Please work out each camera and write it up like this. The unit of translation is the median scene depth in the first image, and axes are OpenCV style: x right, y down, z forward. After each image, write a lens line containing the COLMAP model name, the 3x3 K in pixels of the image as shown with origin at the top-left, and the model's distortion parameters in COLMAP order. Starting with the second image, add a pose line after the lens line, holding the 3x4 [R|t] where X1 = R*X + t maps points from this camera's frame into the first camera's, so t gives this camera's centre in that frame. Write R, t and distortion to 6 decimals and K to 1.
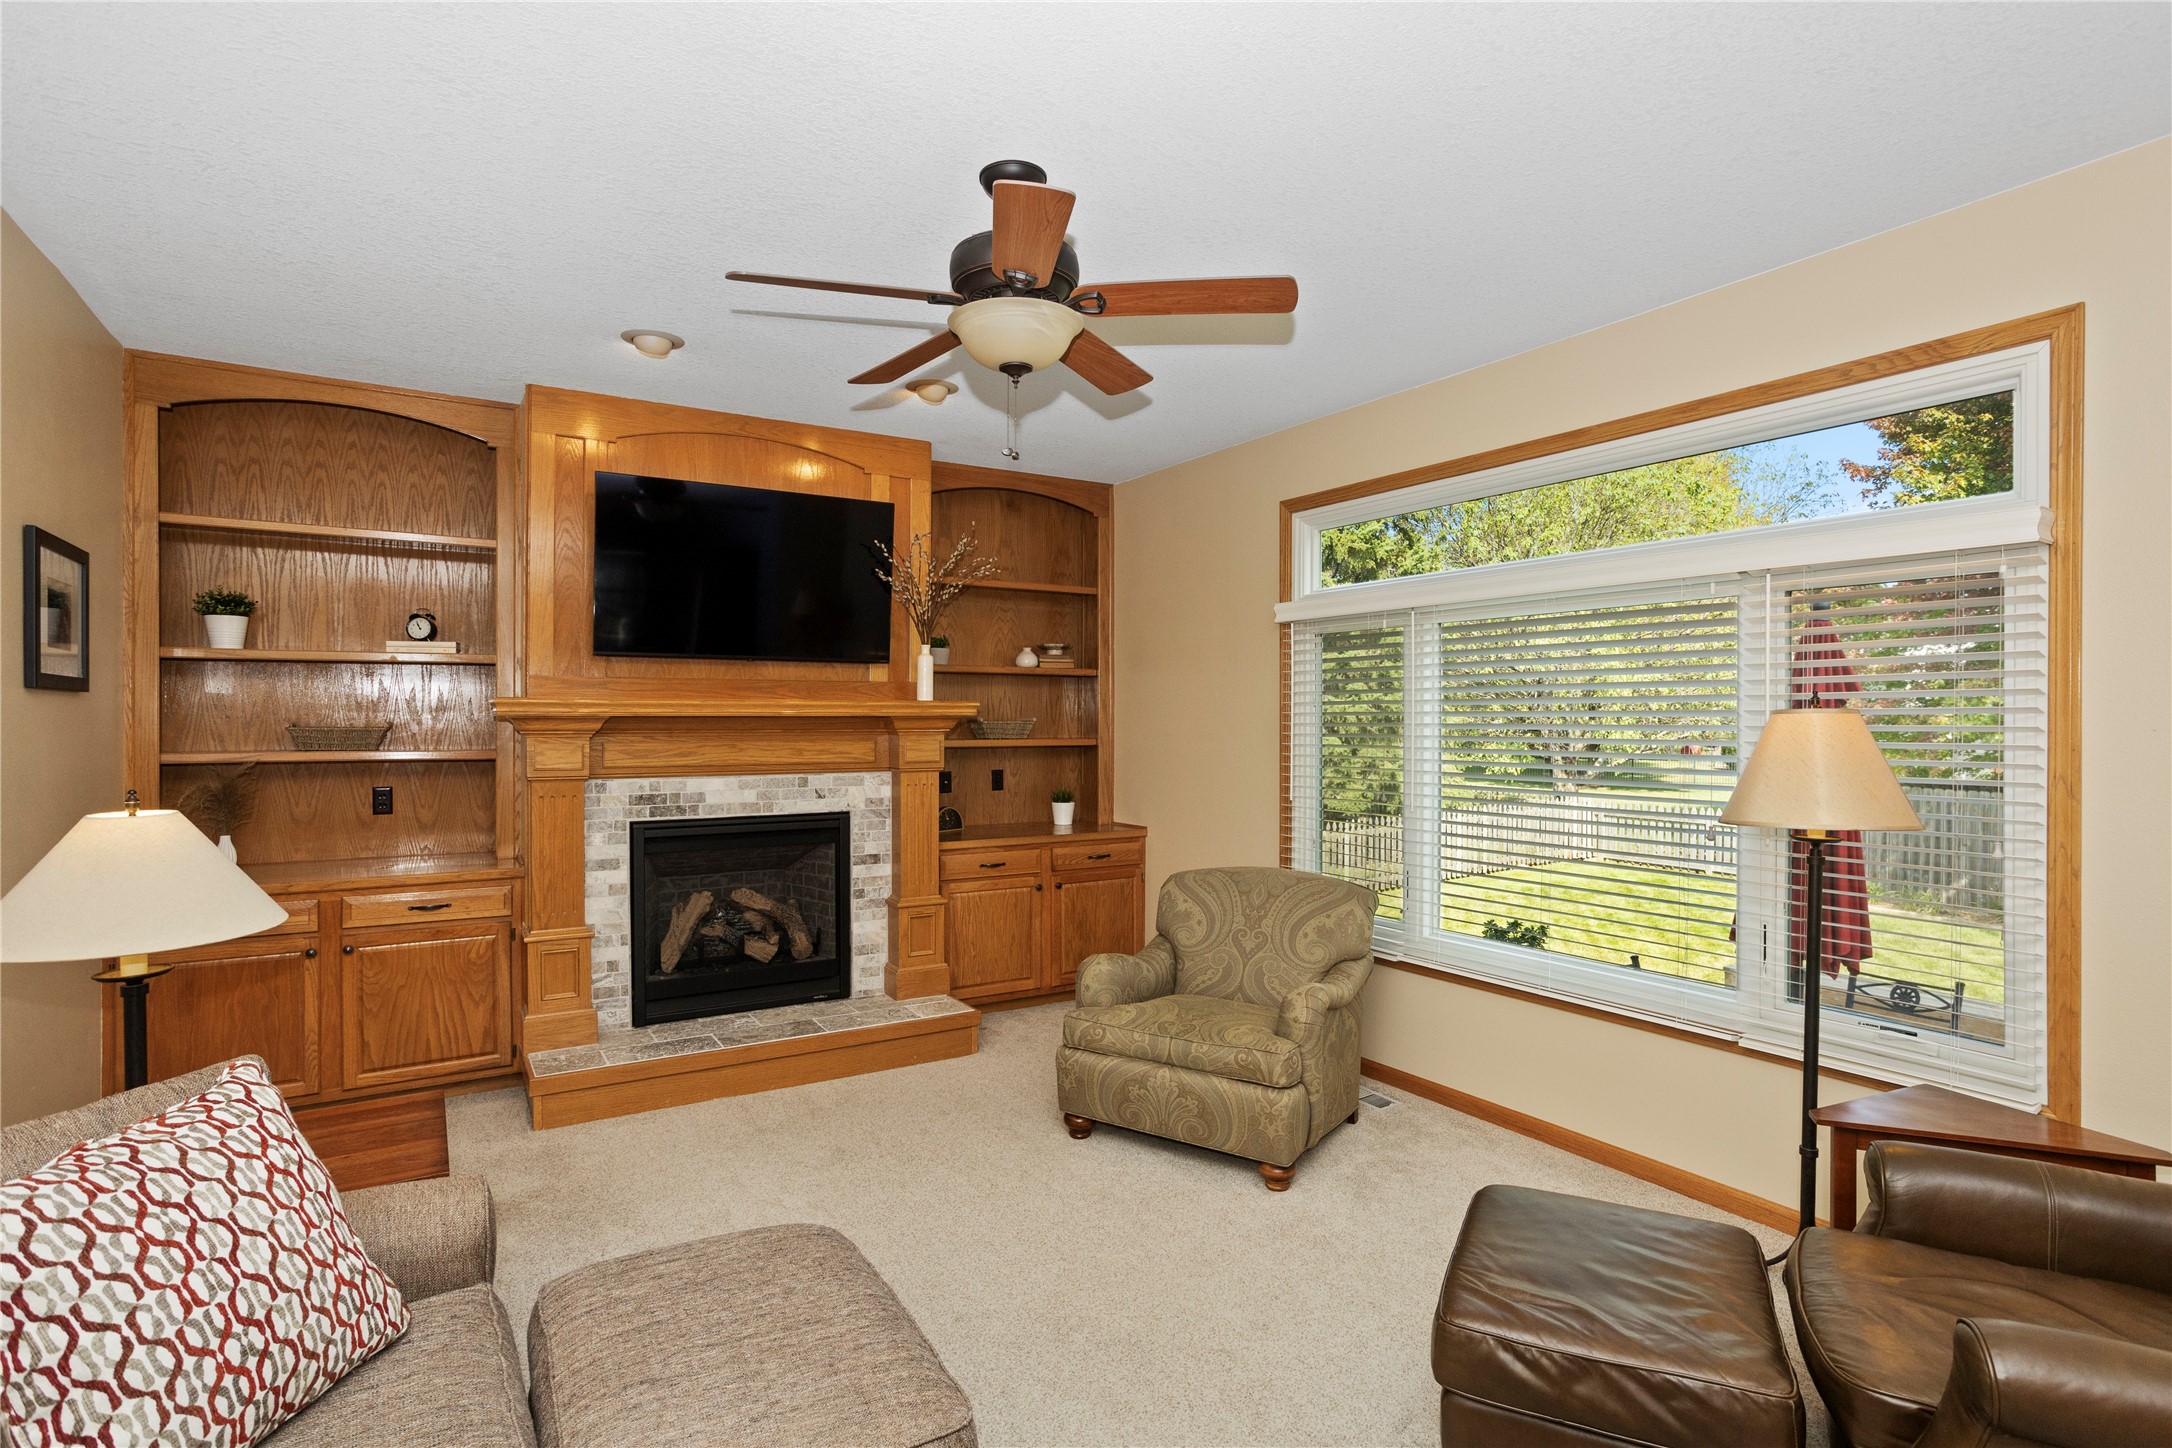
lens RADIAL K [[1065.8, 0, 1109.4], [0, 1065.8, 718.1], [0, 0, 1]] dist [-0.020357, 0.003158]
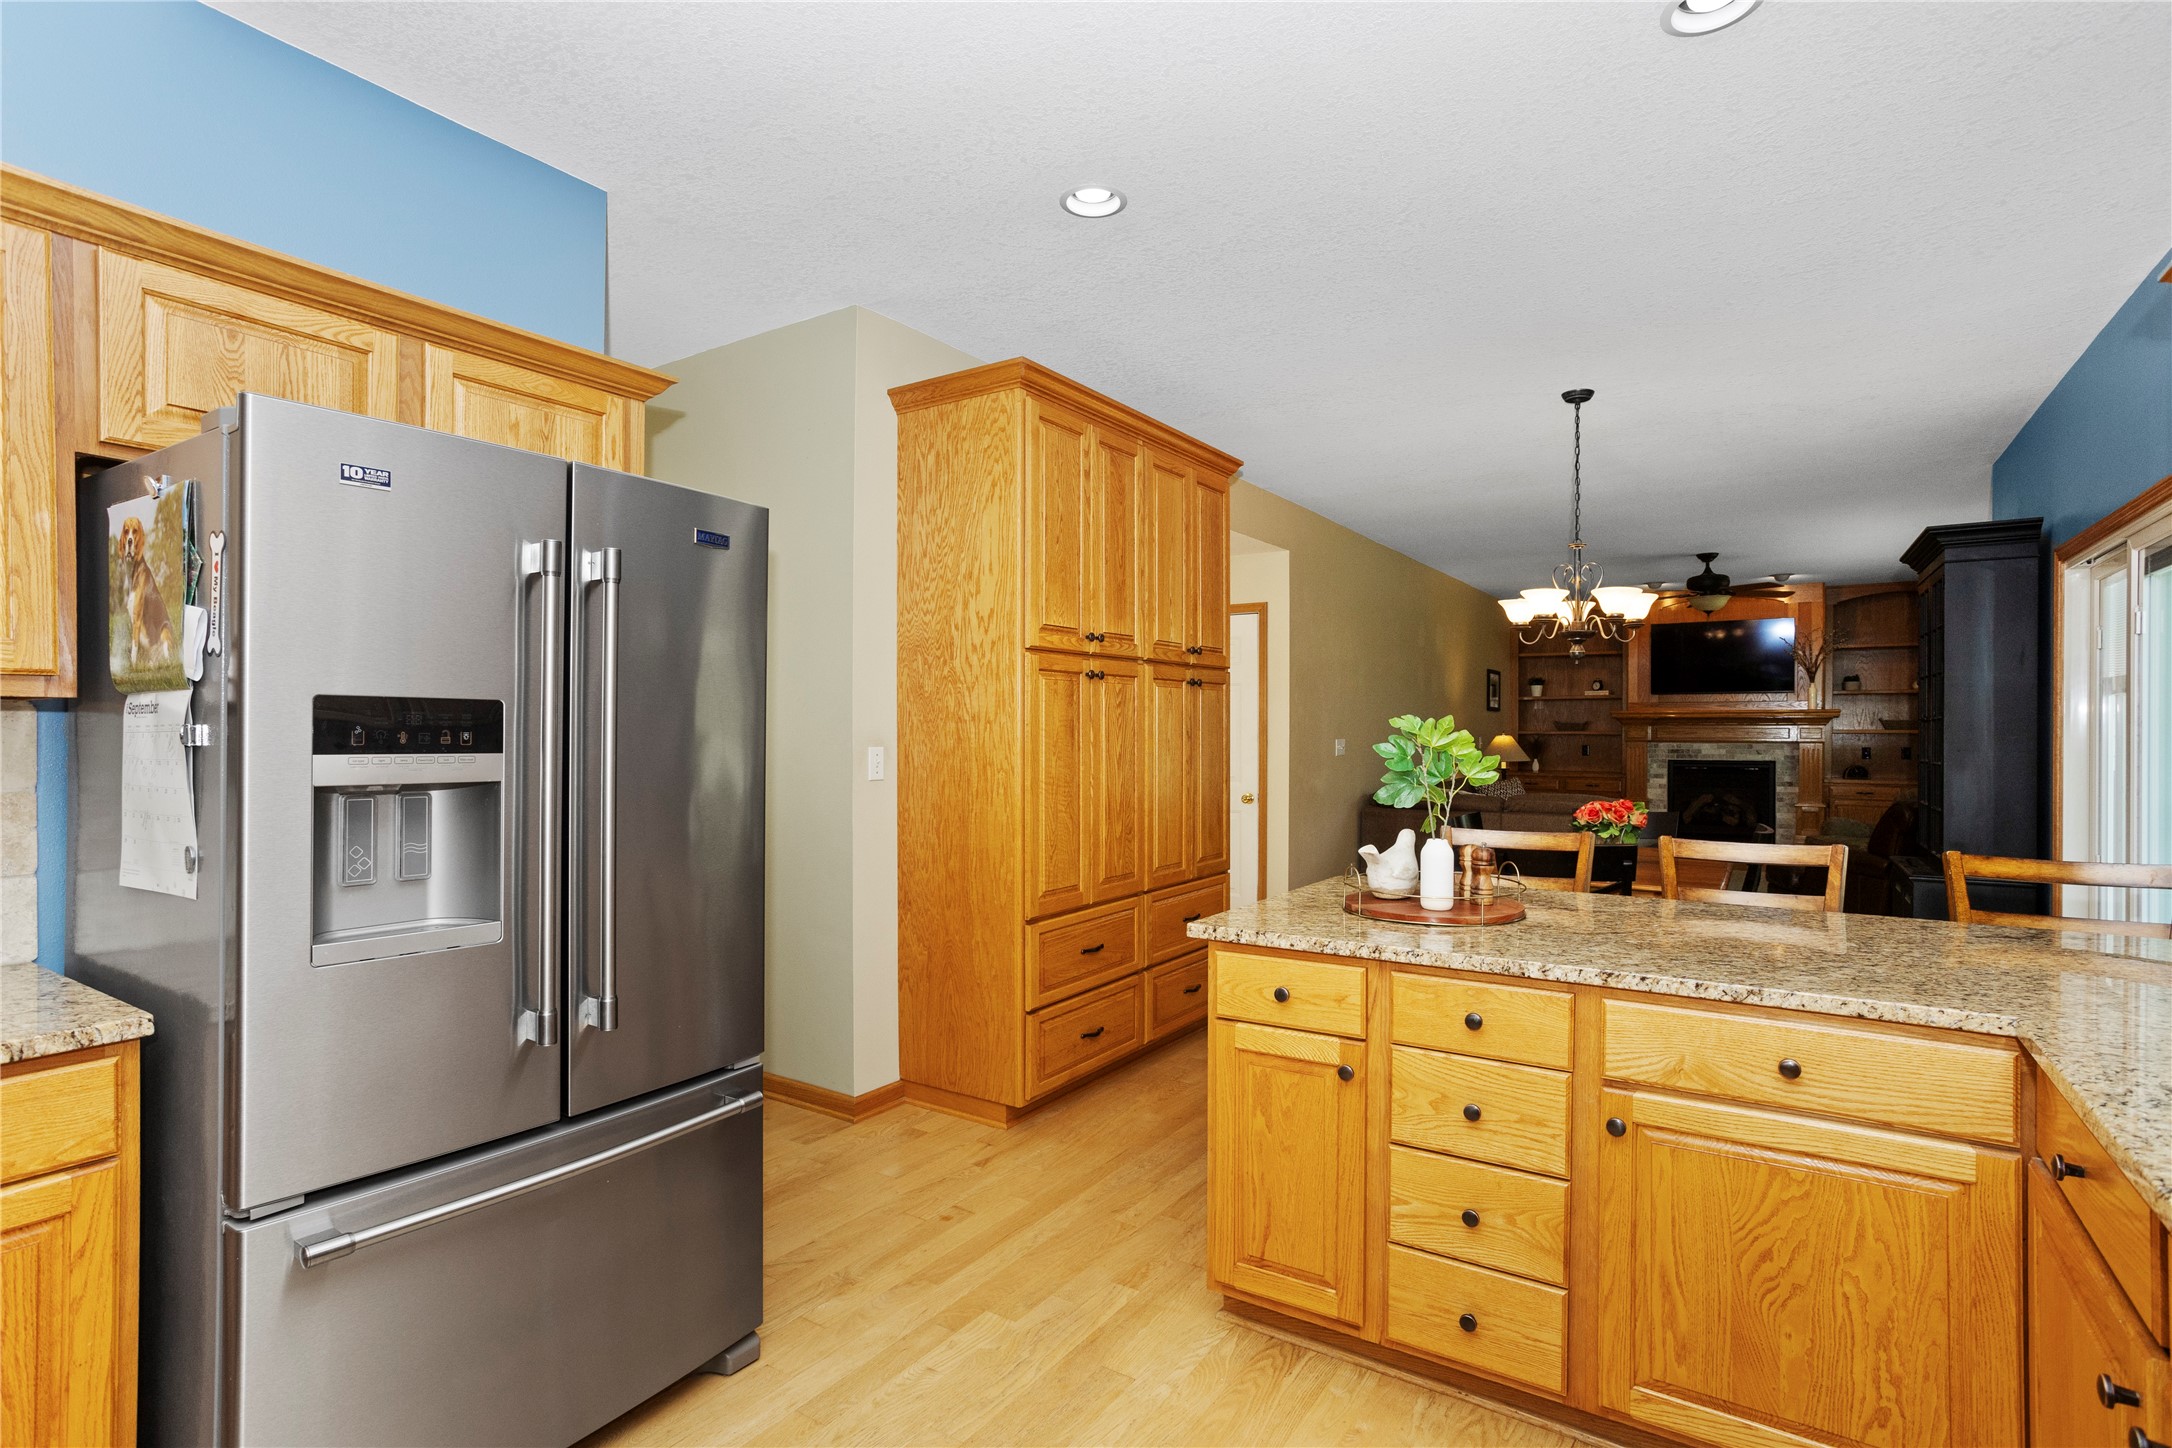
lens RADIAL K [[1065.8, 0, 1099.1], [0, 1065.8, 726.2], [0, 0, 1]] dist [-0.020357, 0.003158]
pose [[0.414341, -0.007083, -0.910094, 1.272263], [-0.000527, 0.999968, -0.008022, 0.039738], [0.910122, 0.003804, 0.414324, -1.263220]]
